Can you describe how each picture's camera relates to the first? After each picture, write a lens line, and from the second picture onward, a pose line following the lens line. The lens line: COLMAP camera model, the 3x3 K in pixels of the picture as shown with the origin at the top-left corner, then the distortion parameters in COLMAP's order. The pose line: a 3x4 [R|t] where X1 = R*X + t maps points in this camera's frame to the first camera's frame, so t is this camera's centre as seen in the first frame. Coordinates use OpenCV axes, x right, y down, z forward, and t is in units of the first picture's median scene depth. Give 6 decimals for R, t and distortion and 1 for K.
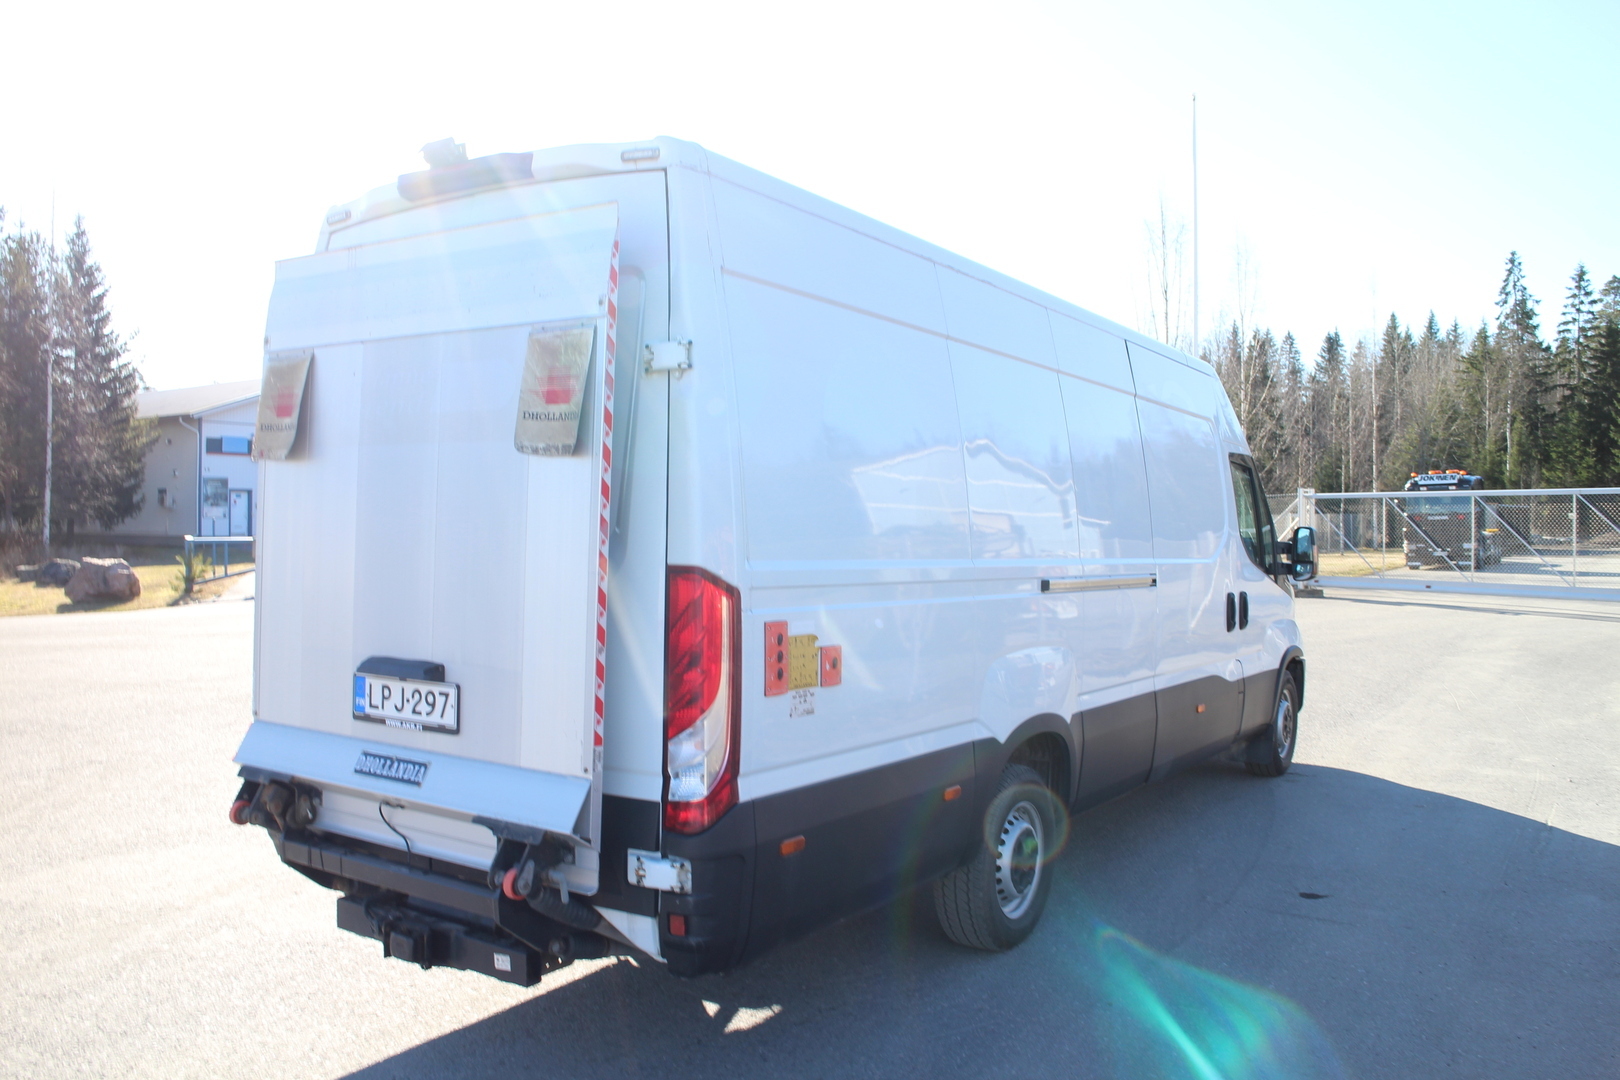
lens RADIAL K [[1341.1, 0, 810.0], [0, 1341.1, 540.0], [0, 0, 1]] dist [-0.174919, 0.130073]
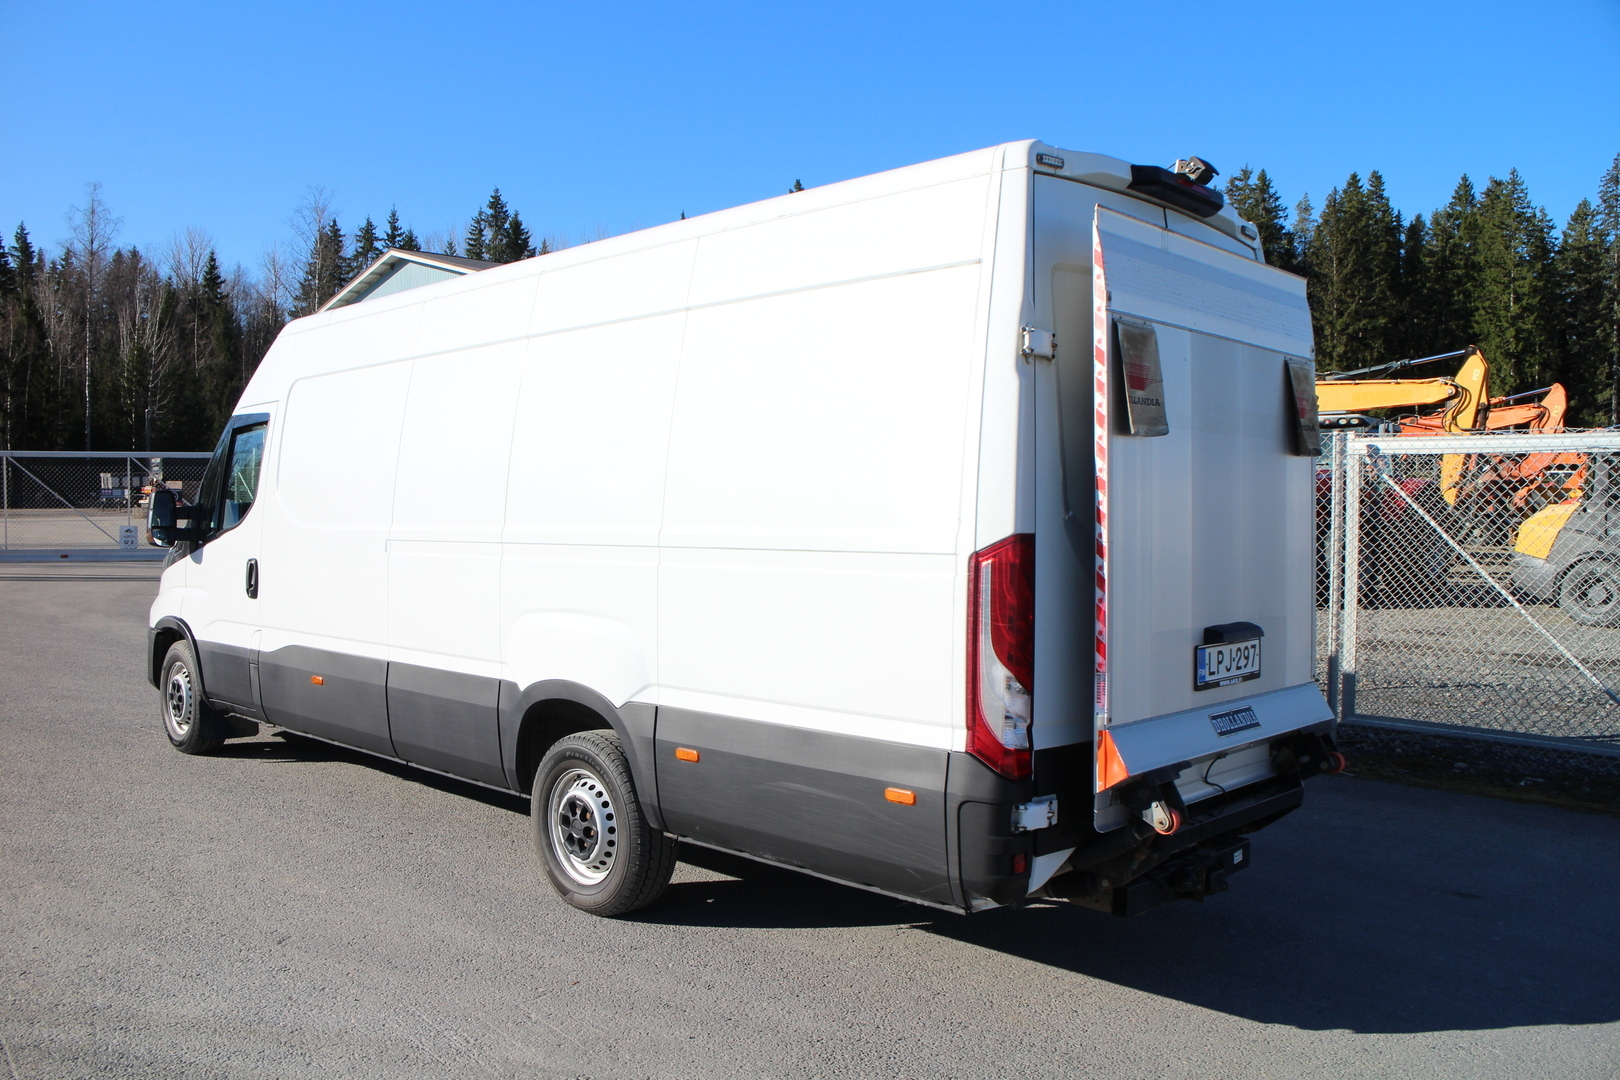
lens RADIAL K [[1341.1, 0, 810.0], [0, 1341.1, 540.0], [0, 0, 1]] dist [-0.174919, 0.130073]
pose [[0.183742, -0.037640, 0.982254, -1.497146], [0.003365, 0.999285, 0.037664, -0.026170], [-0.982969, -0.003615, 0.183737, 1.155883]]
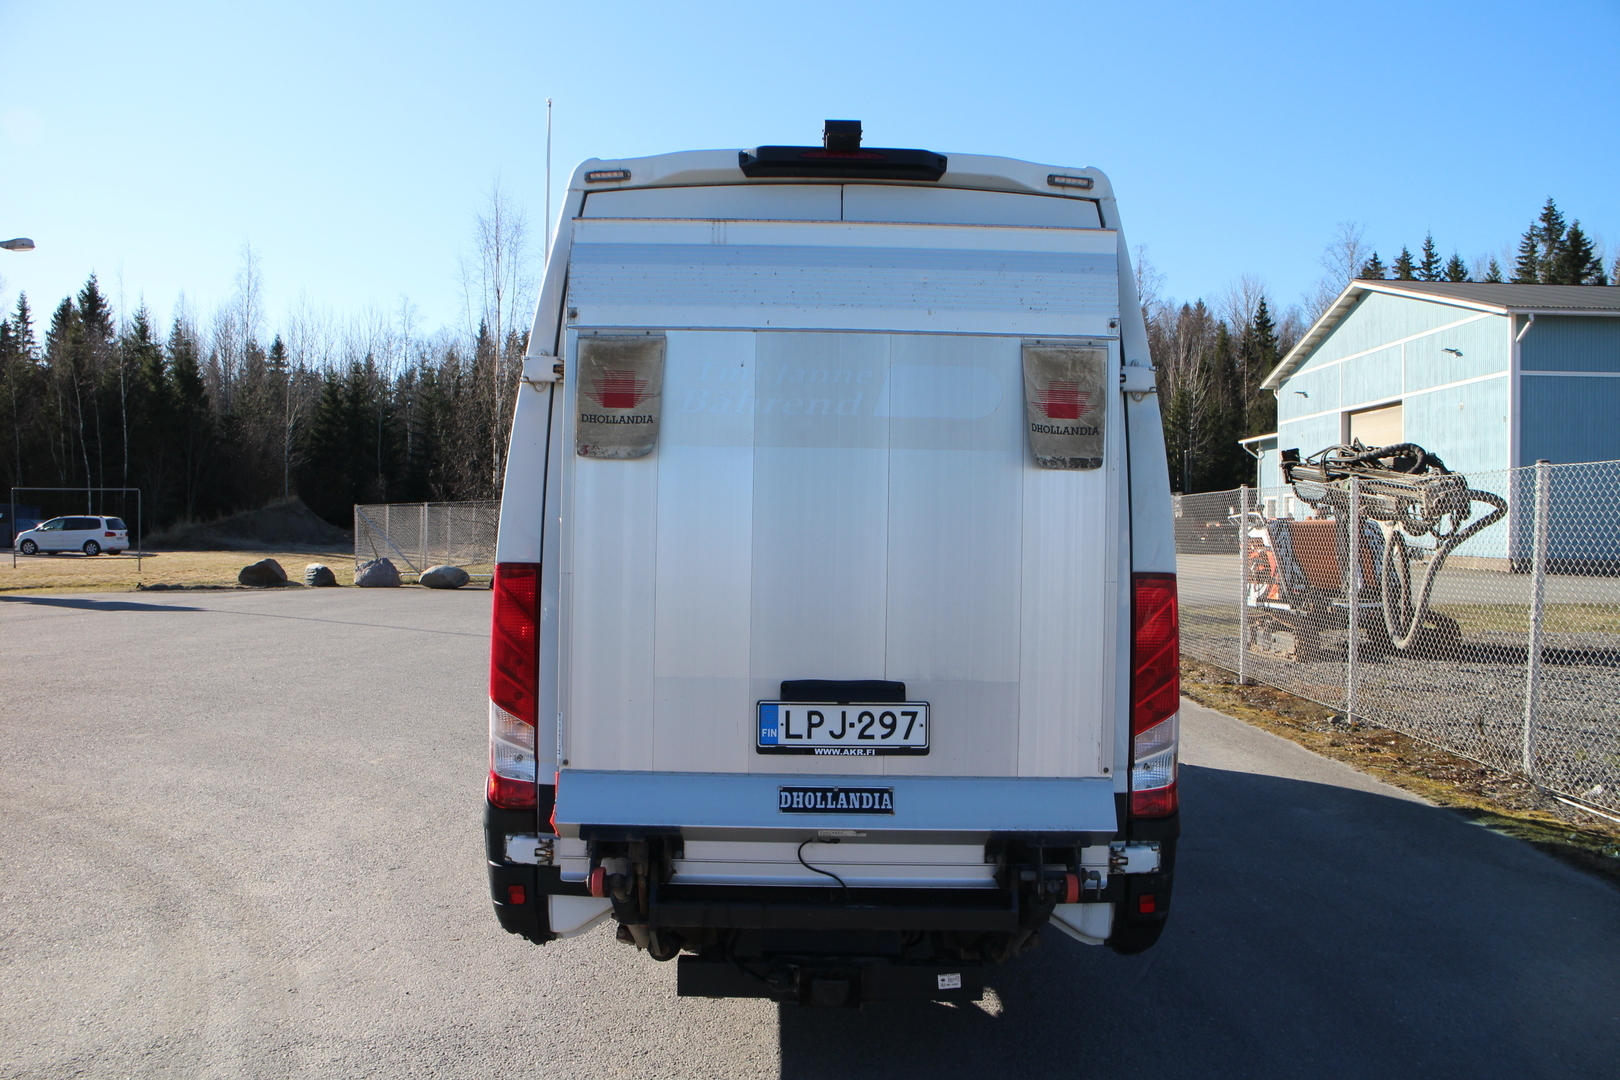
lens RADIAL K [[1341.1, 0, 810.0], [0, 1341.1, 540.0], [0, 0, 1]] dist [-0.174919, 0.130073]
pose [[0.831931, -0.006741, 0.554839, -0.853061], [0.004482, 0.999975, 0.005428, -0.013539], [-0.554862, -0.002029, 0.831940, 0.235407]]
